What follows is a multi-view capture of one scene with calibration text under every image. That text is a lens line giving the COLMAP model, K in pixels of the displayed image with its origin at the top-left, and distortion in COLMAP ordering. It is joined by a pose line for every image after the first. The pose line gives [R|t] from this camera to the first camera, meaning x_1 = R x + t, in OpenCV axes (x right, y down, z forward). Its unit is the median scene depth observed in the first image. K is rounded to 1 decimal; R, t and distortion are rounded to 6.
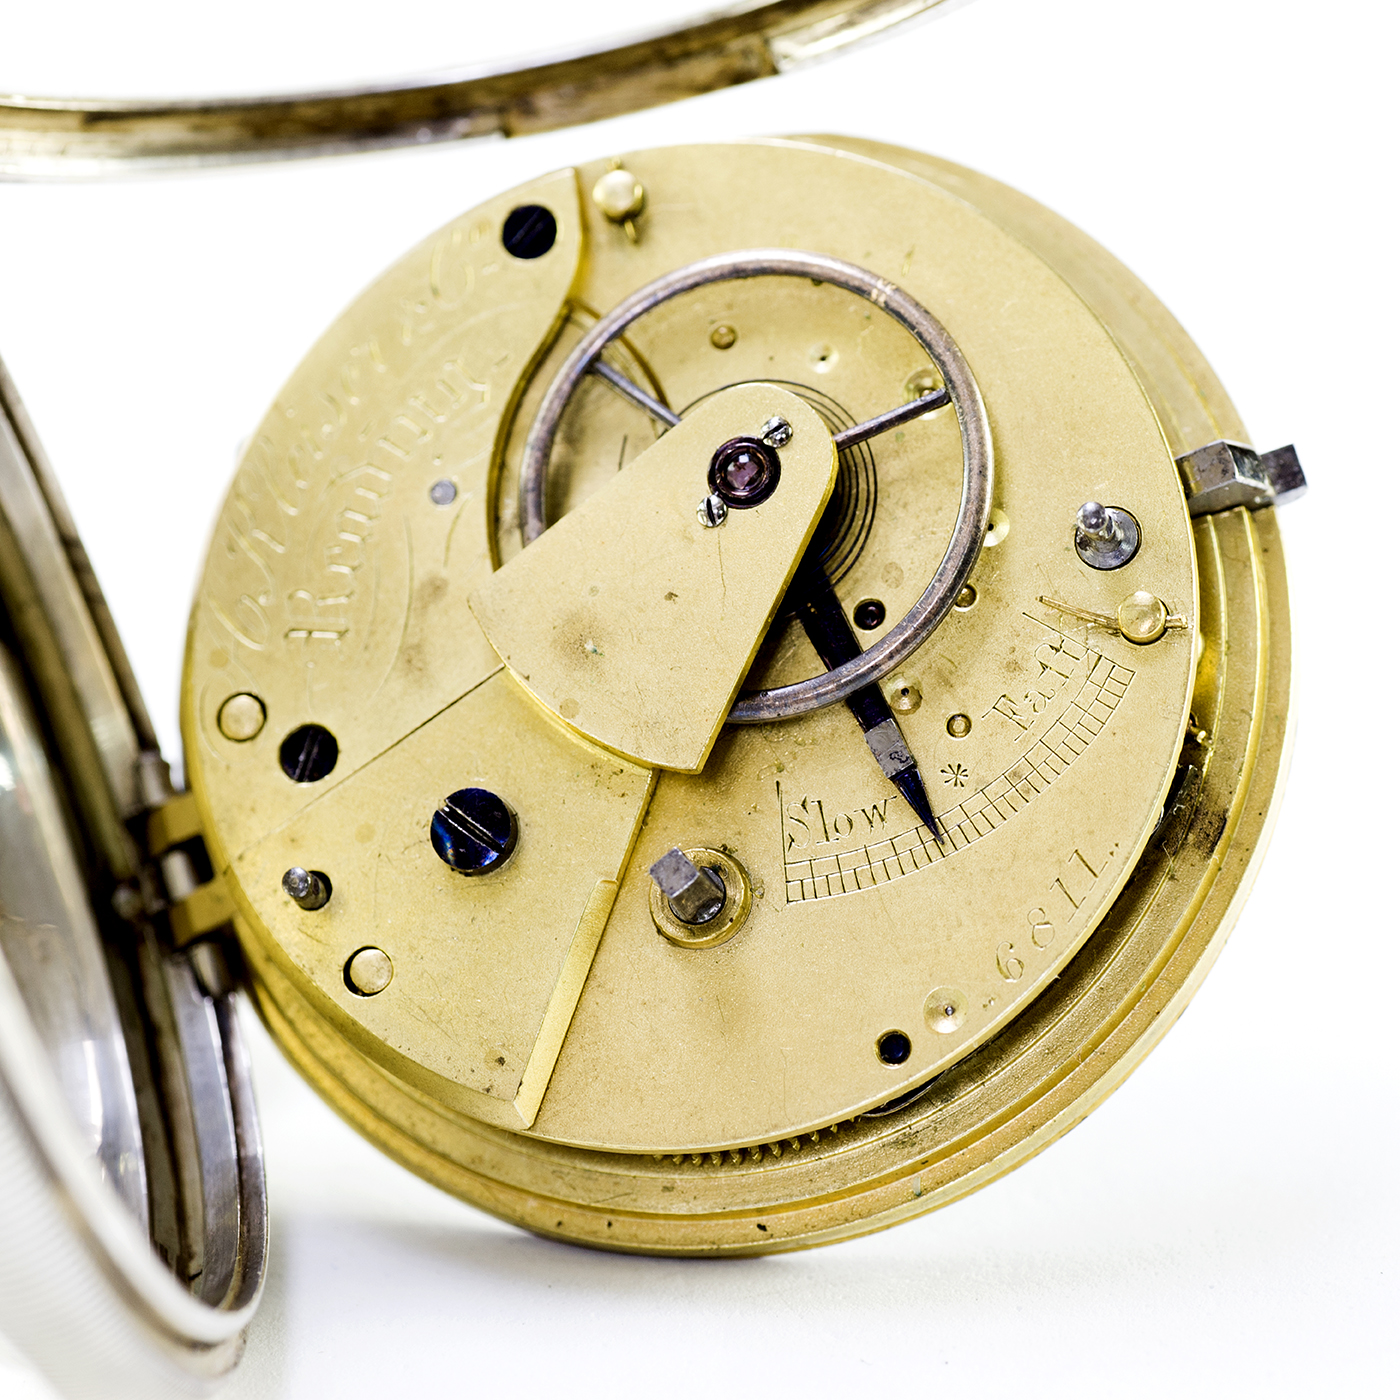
lens RADIAL K [[7096.7, 0, 697.5], [0, 7096.7, 700.6], [0, 0, 1]] dist [0.522006, 0.000000]
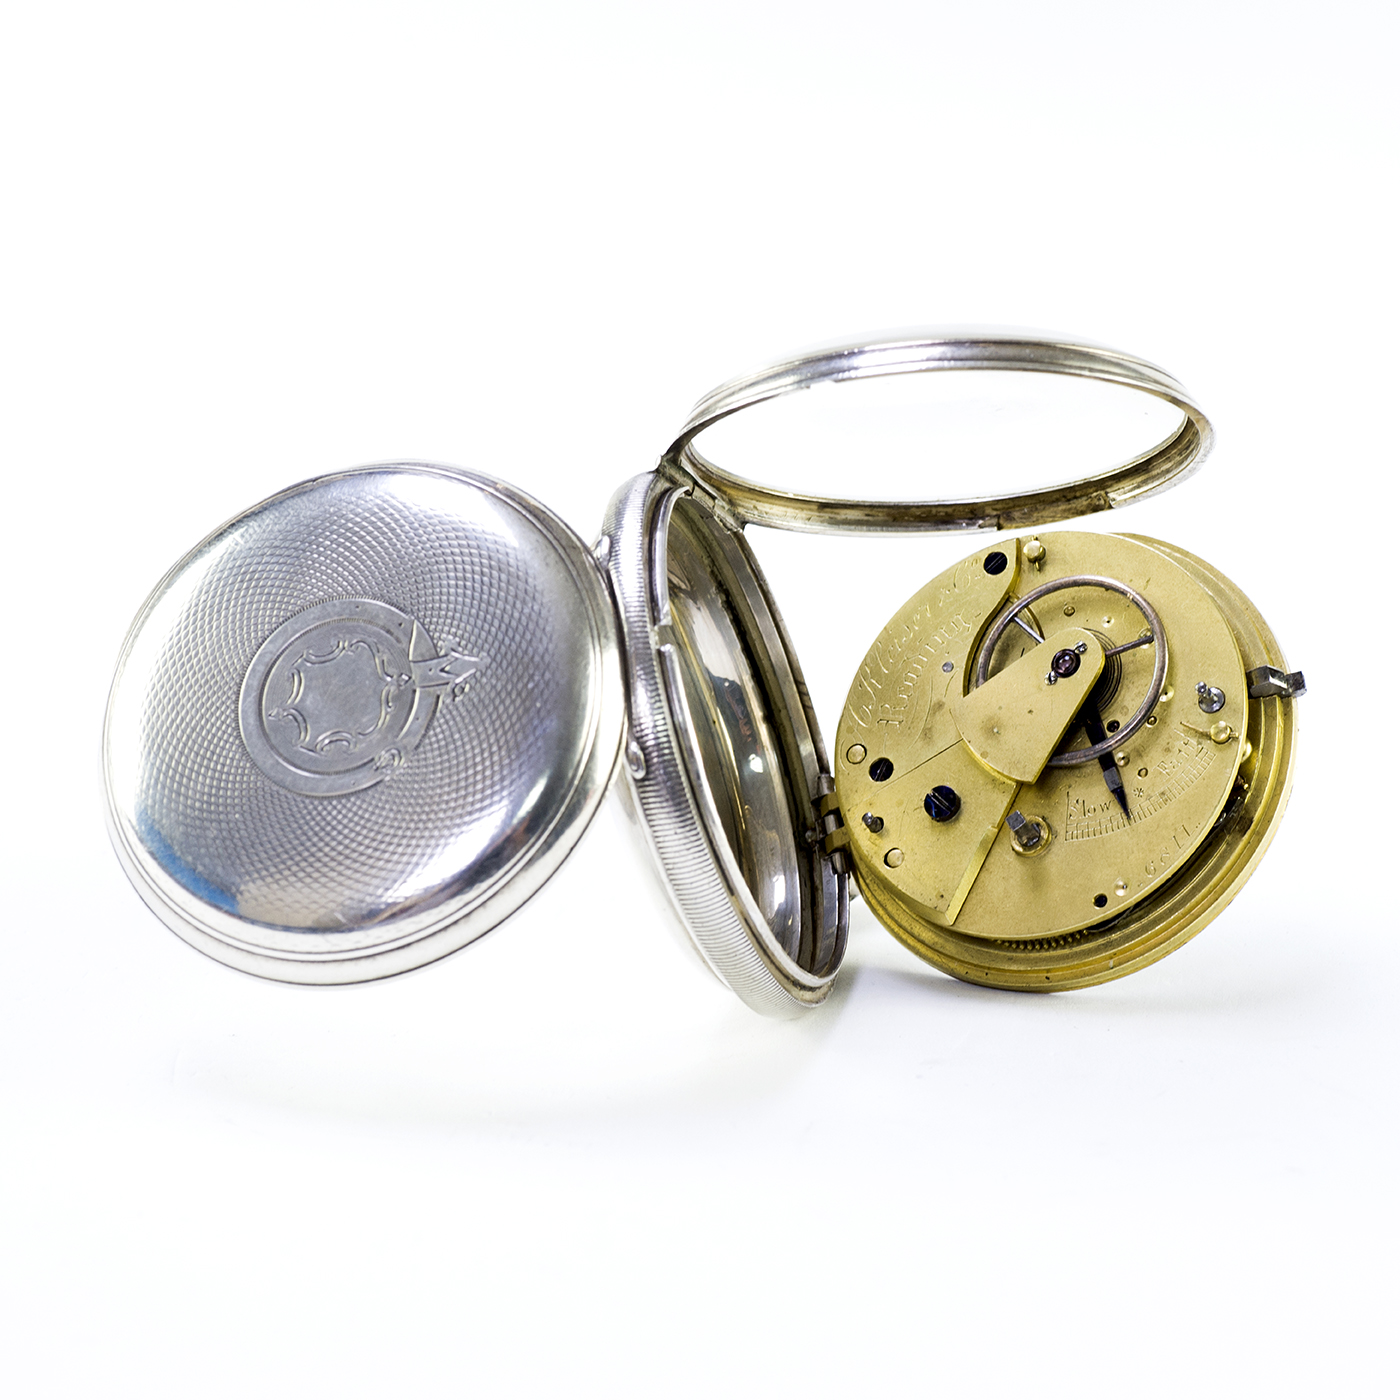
lens RADIAL K [[7096.7, 0, 700.5], [0, 7096.7, 699.6], [0, 0, 1]] dist [0.522006, 0.000000]
pose [[0.976078, 0.071370, -0.205375, 0.377920], [-0.094135, 0.990186, -0.103293, 0.238347], [0.195987, 0.120154, 0.973217, -1.353204]]
